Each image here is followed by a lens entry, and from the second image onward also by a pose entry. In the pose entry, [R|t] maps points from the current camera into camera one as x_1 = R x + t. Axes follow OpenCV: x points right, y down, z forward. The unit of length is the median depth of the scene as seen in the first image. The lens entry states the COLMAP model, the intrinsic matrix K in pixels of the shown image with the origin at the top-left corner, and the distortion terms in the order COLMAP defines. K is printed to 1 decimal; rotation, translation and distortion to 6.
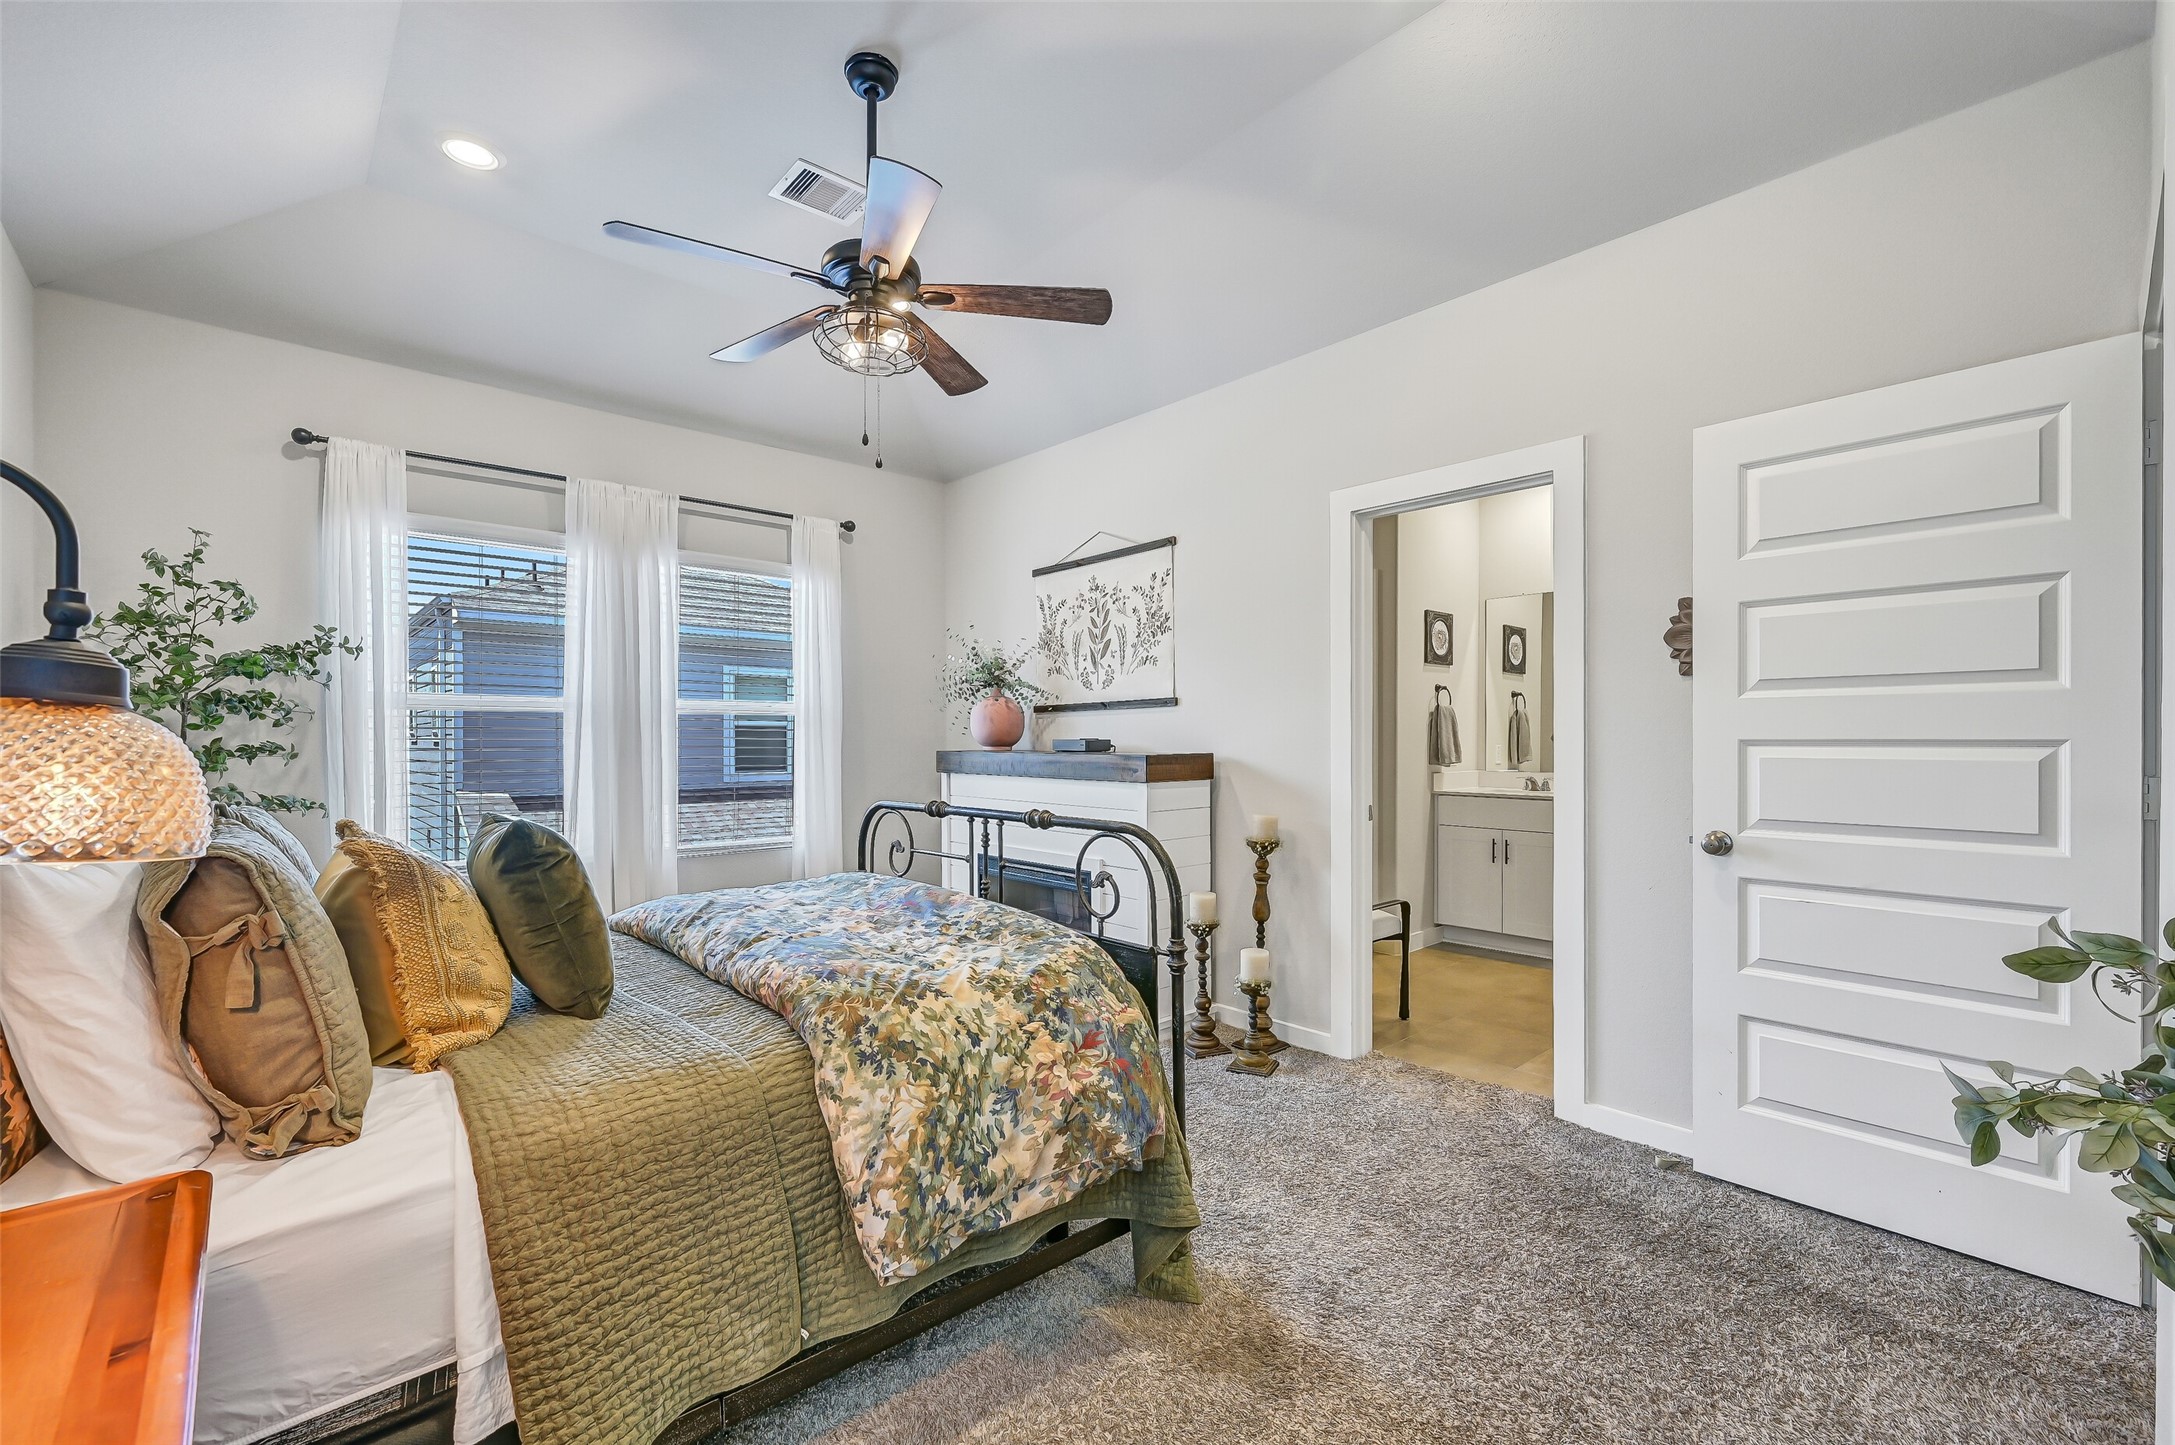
lens RADIAL K [[934.3, 0, 1091.7], [0, 934.3, 737.9], [0, 0, 1]] dist [0.000298, -0.000049]
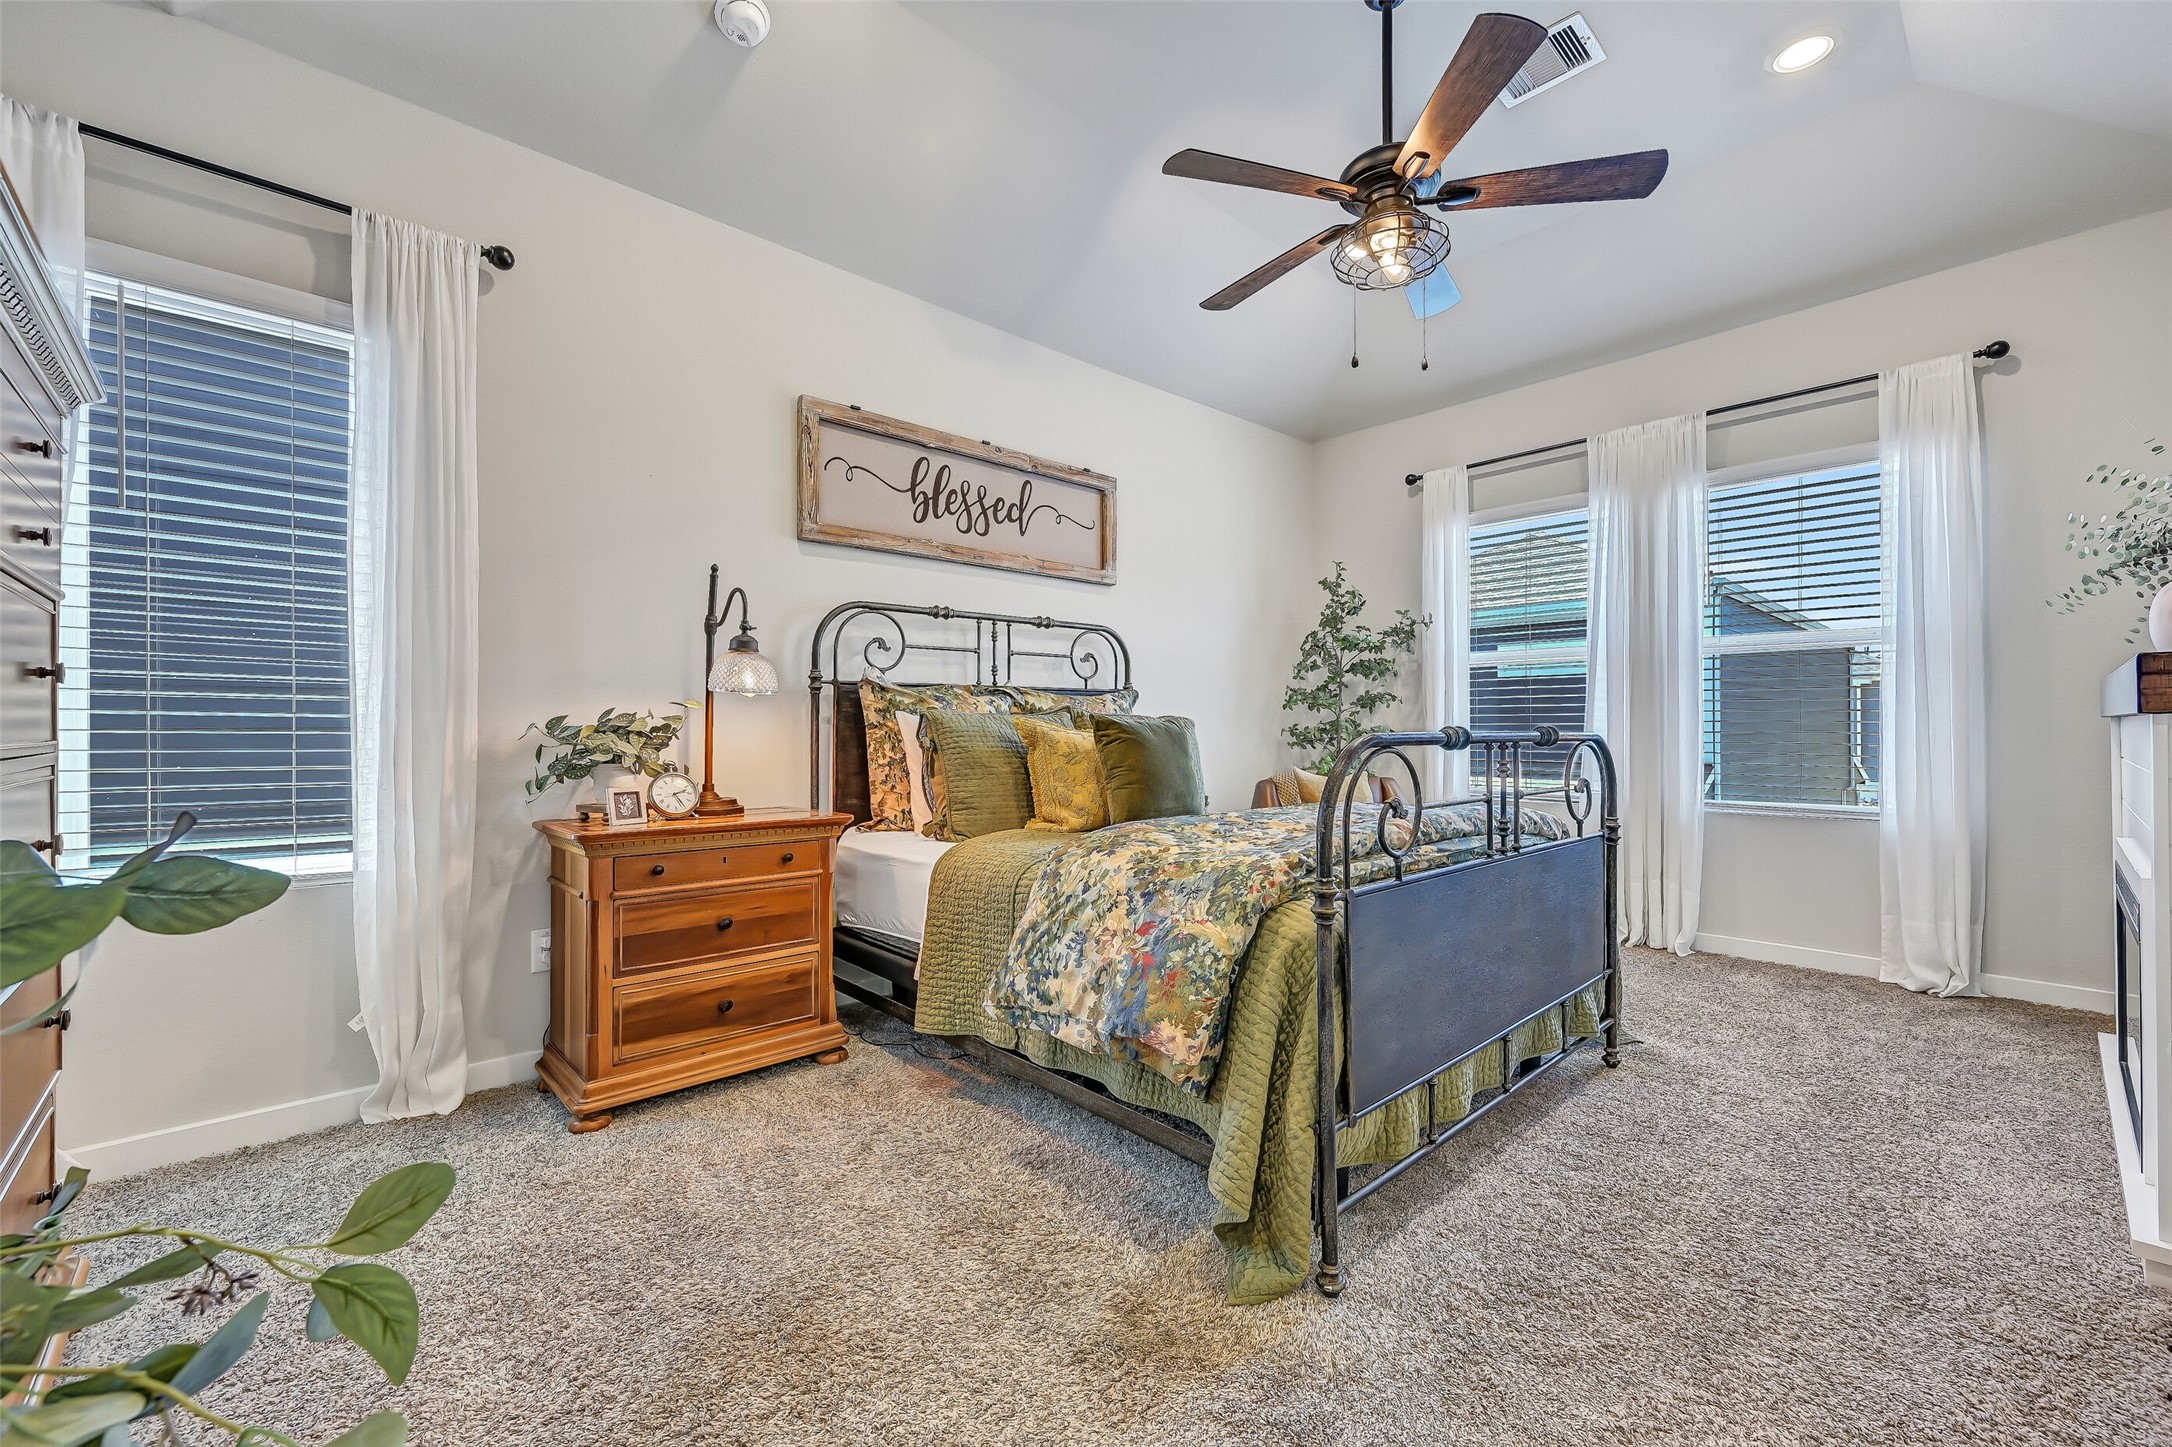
lens RADIAL K [[877.9, 0, 1086.0], [0, 877.9, 723.5], [0, 0, 1]] dist [-0.001161, -0.000040]
pose [[0.006771, -0.001857, -0.999975, 0.610654], [0.000545, 0.999998, -0.001854, 0.066508], [0.999977, -0.000533, 0.006772, 0.598697]]
